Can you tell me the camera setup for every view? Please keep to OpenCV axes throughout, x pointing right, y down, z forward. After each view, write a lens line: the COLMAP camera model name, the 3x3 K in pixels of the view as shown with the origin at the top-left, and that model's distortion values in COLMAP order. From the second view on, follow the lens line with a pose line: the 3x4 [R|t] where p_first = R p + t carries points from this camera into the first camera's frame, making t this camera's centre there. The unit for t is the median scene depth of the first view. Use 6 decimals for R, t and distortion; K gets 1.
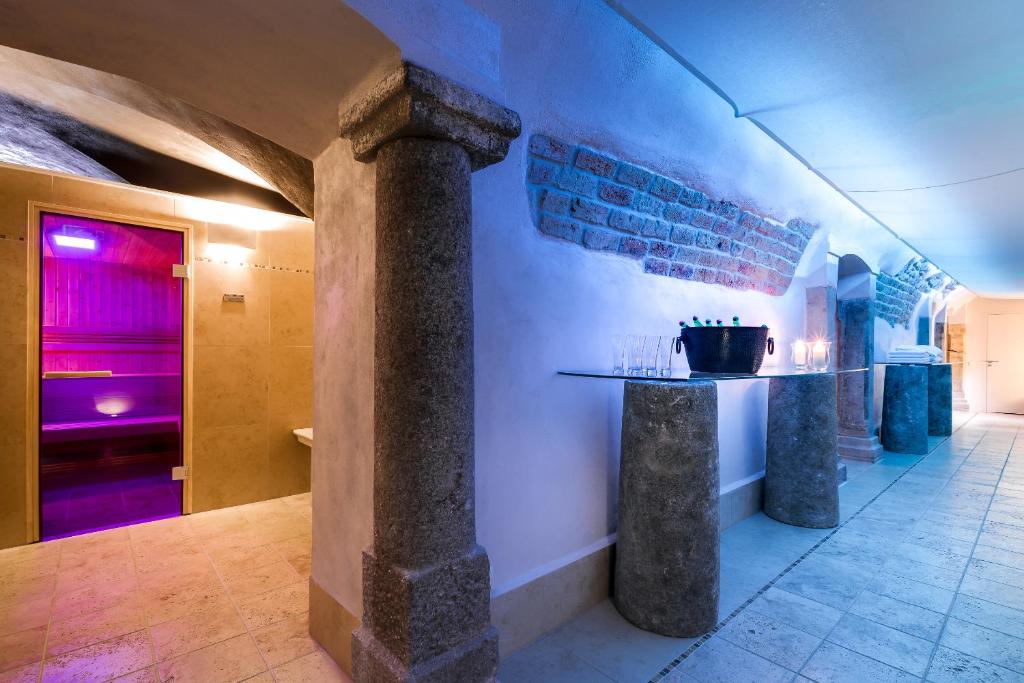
lens RADIAL K [[469.6, 0, 511.4], [0, 469.6, 354.7], [0, 0, 1]] dist [0.003077, -0.001095]
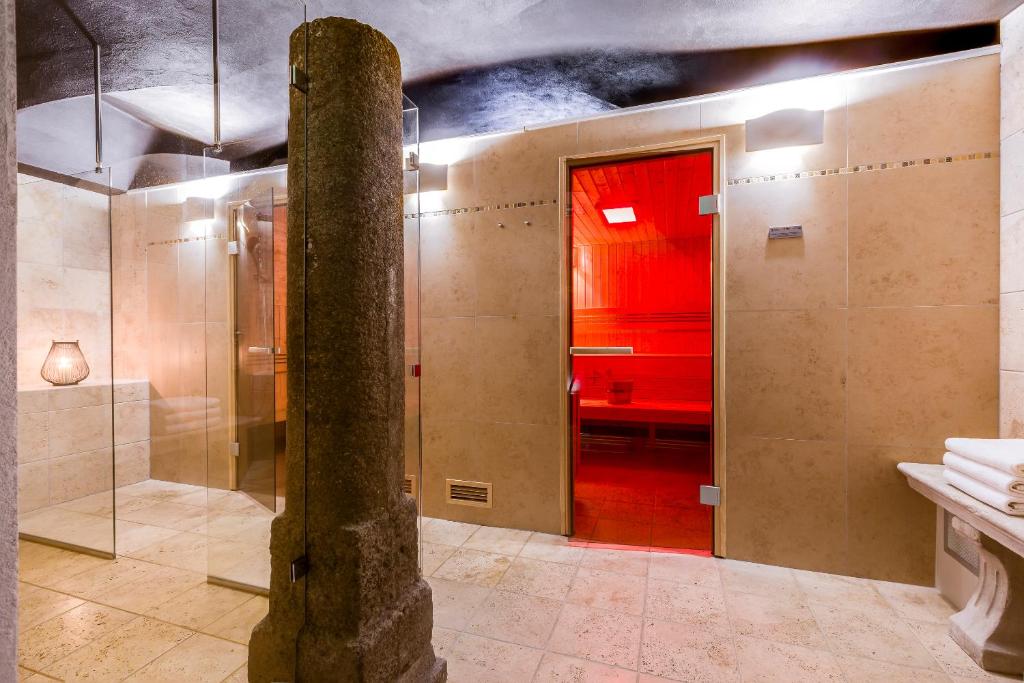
lens RADIAL K [[469.6, 0, 510.0], [0, 469.6, 342.0], [0, 0, 1]] dist [0.003077, -0.001095]
pose [[0.495263, -0.004199, -0.868733, -0.097632], [0.003495, 0.999990, -0.002840, 0.010216], [0.868736, -0.001630, 0.495273, 0.158209]]
